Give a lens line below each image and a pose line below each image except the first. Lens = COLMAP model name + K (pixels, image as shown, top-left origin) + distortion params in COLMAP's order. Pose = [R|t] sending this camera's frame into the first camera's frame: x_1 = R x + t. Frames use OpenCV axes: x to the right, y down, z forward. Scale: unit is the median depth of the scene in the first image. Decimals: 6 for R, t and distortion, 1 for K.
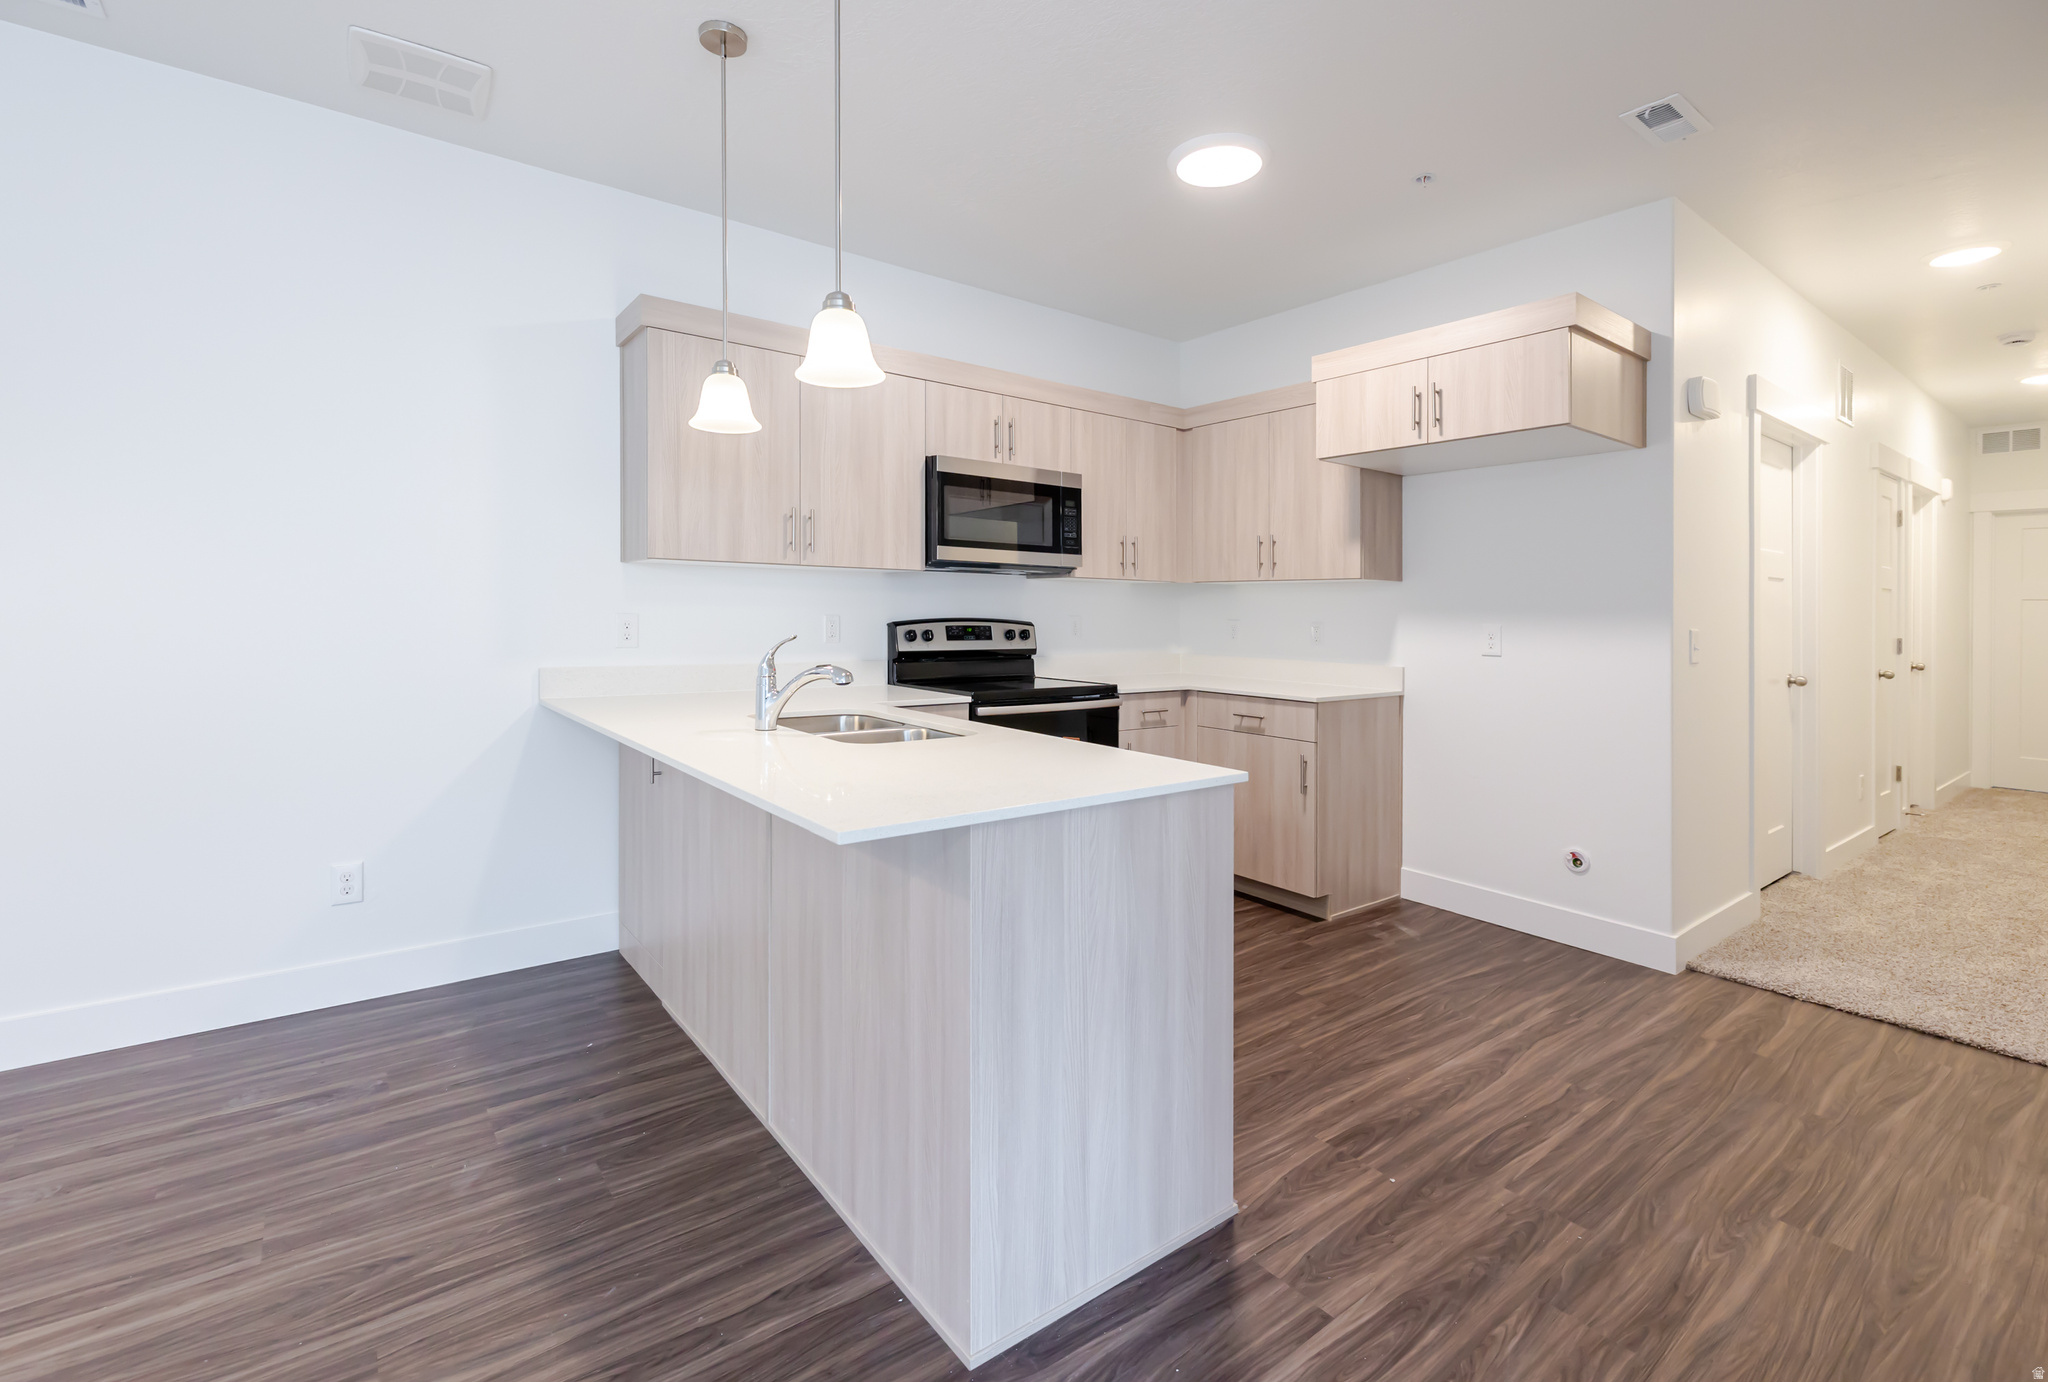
lens RADIAL K [[916.1, 0, 1016.3], [0, 916.1, 635.7], [0, 0, 1]] dist [0.000801, -0.000212]
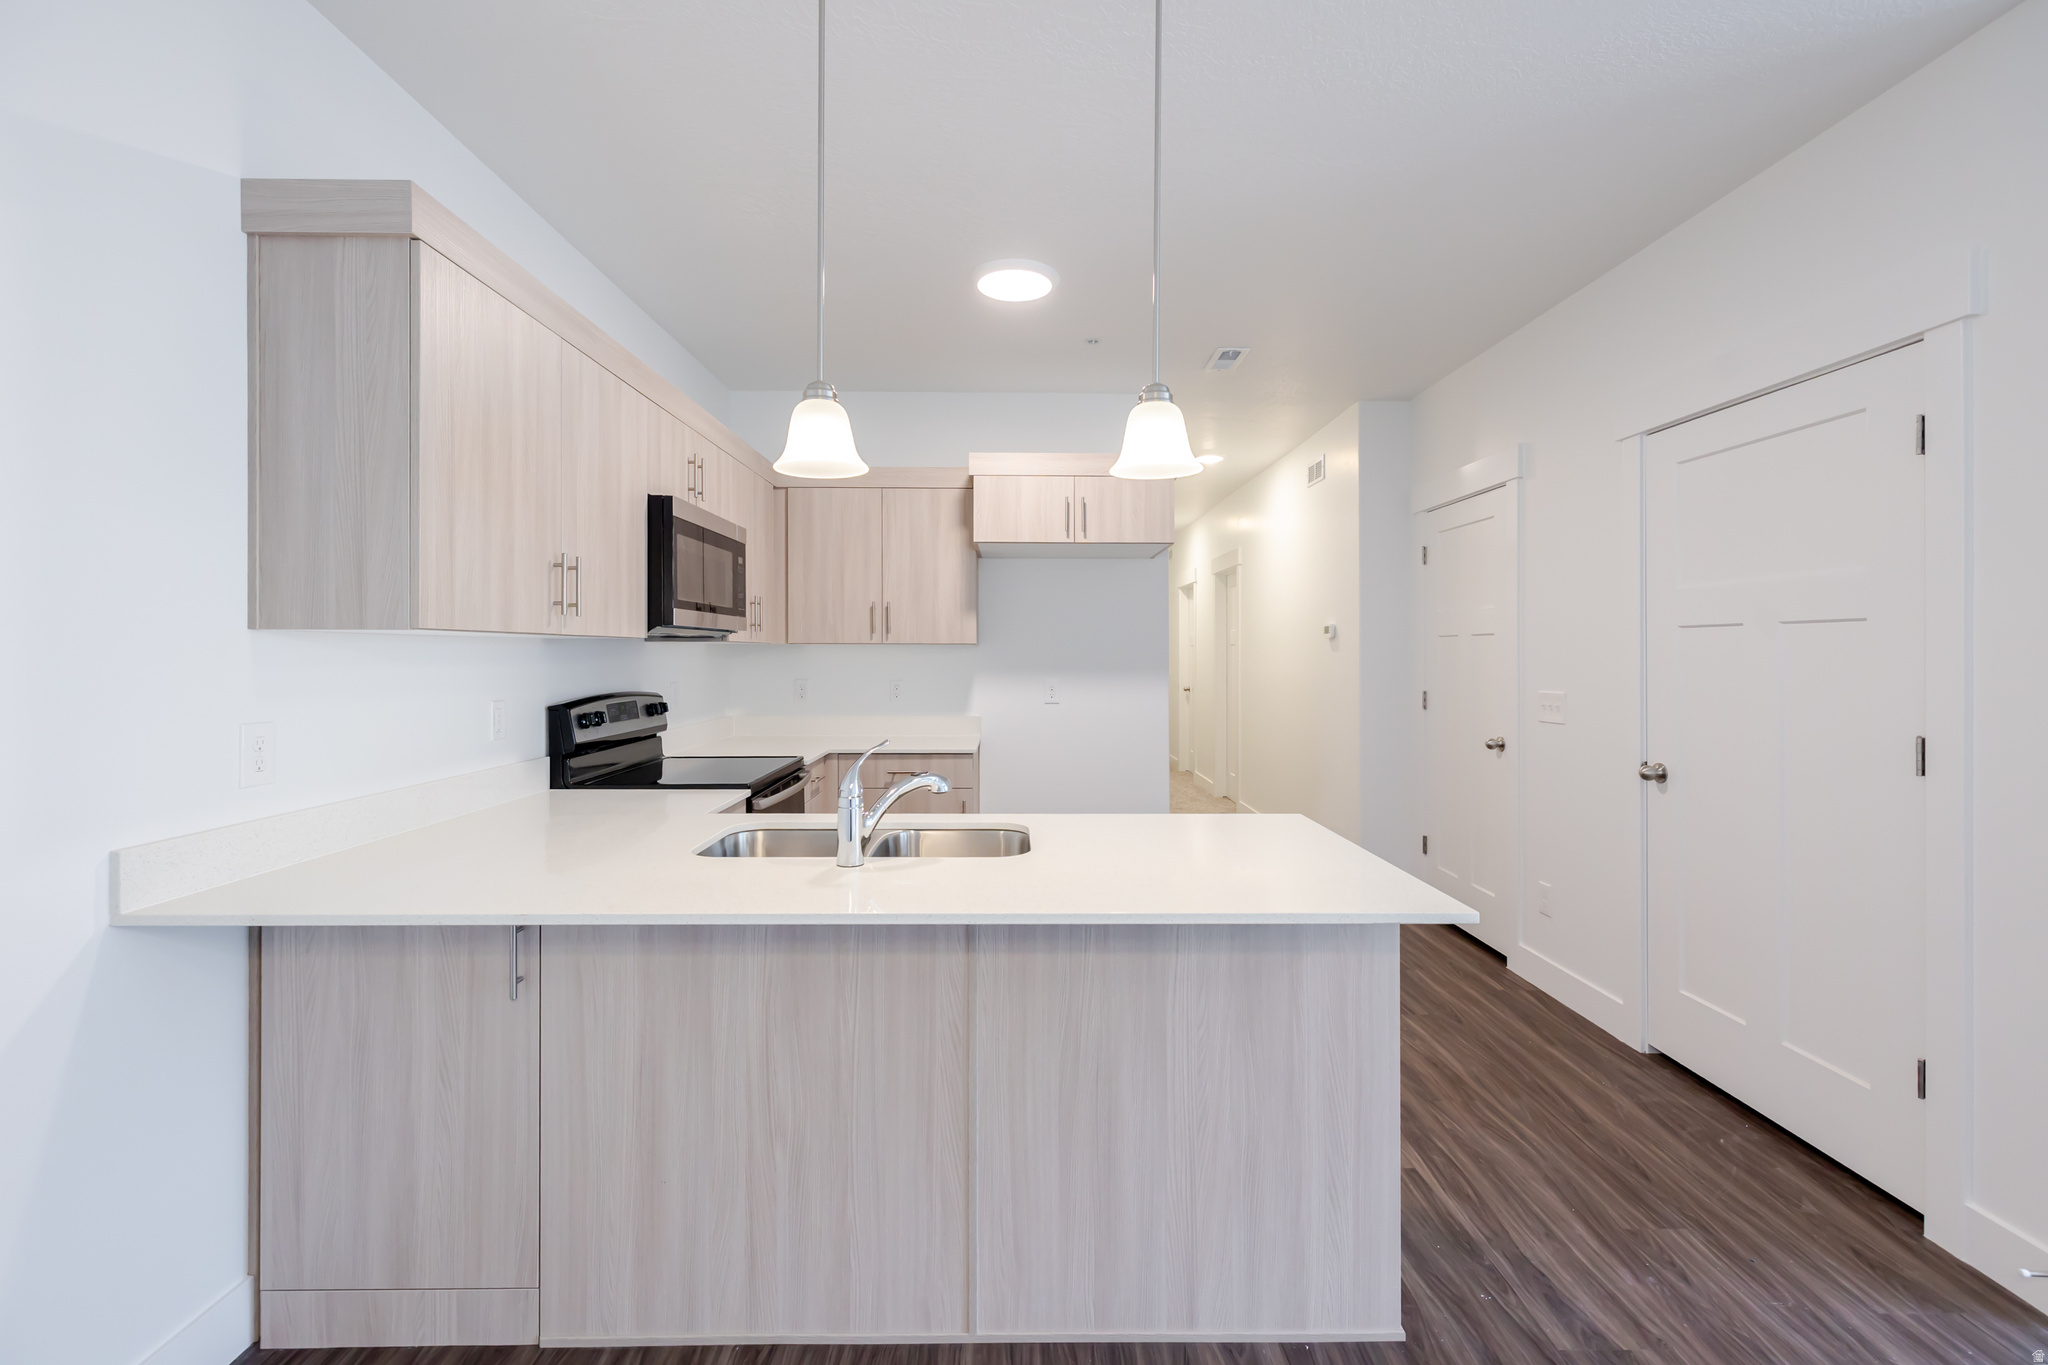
lens RADIAL K [[879.4, 0, 1025.2], [0, 879.4, 659.7], [0, 0, 1]] dist [-0.001776, -0.000087]
pose [[0.594249, -0.018855, 0.804060, -0.545916], [0.028182, 0.999599, 0.002612, -0.047821], [-0.803788, 0.021108, 0.594542, 0.303300]]
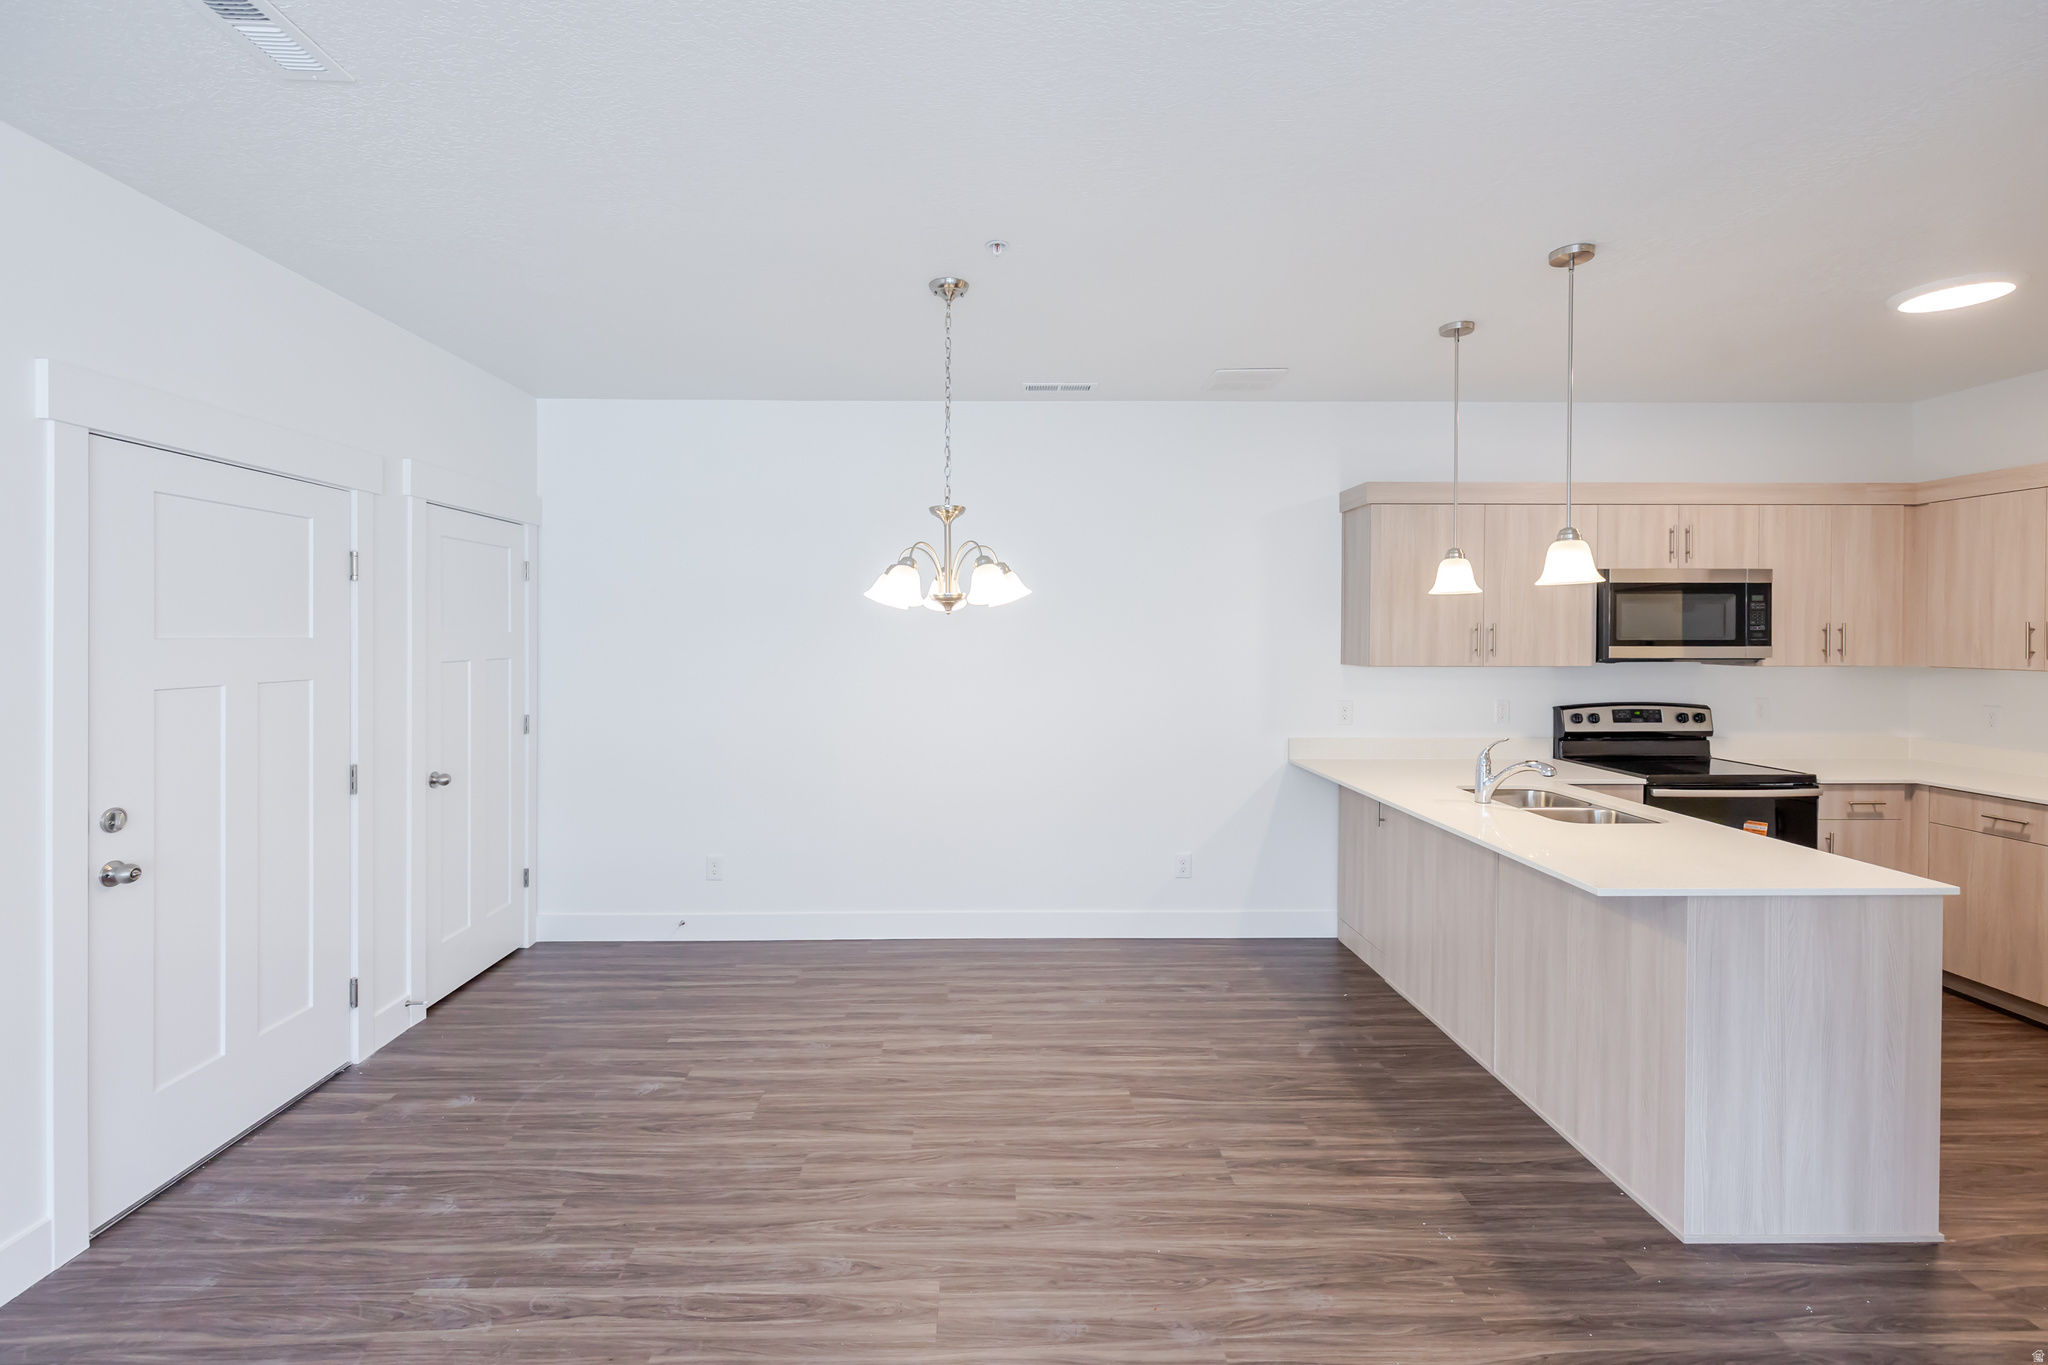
lens RADIAL K [[888.8, 0, 990.8], [0, 888.8, 665.0], [0, 0, 1]] dist [0.000829, 0.000071]
pose [[0.802655, 0.008192, -0.596387, -0.044576], [-0.003124, 0.999950, 0.009531, -0.086322], [0.596435, -0.005787, 0.802640, -0.401946]]
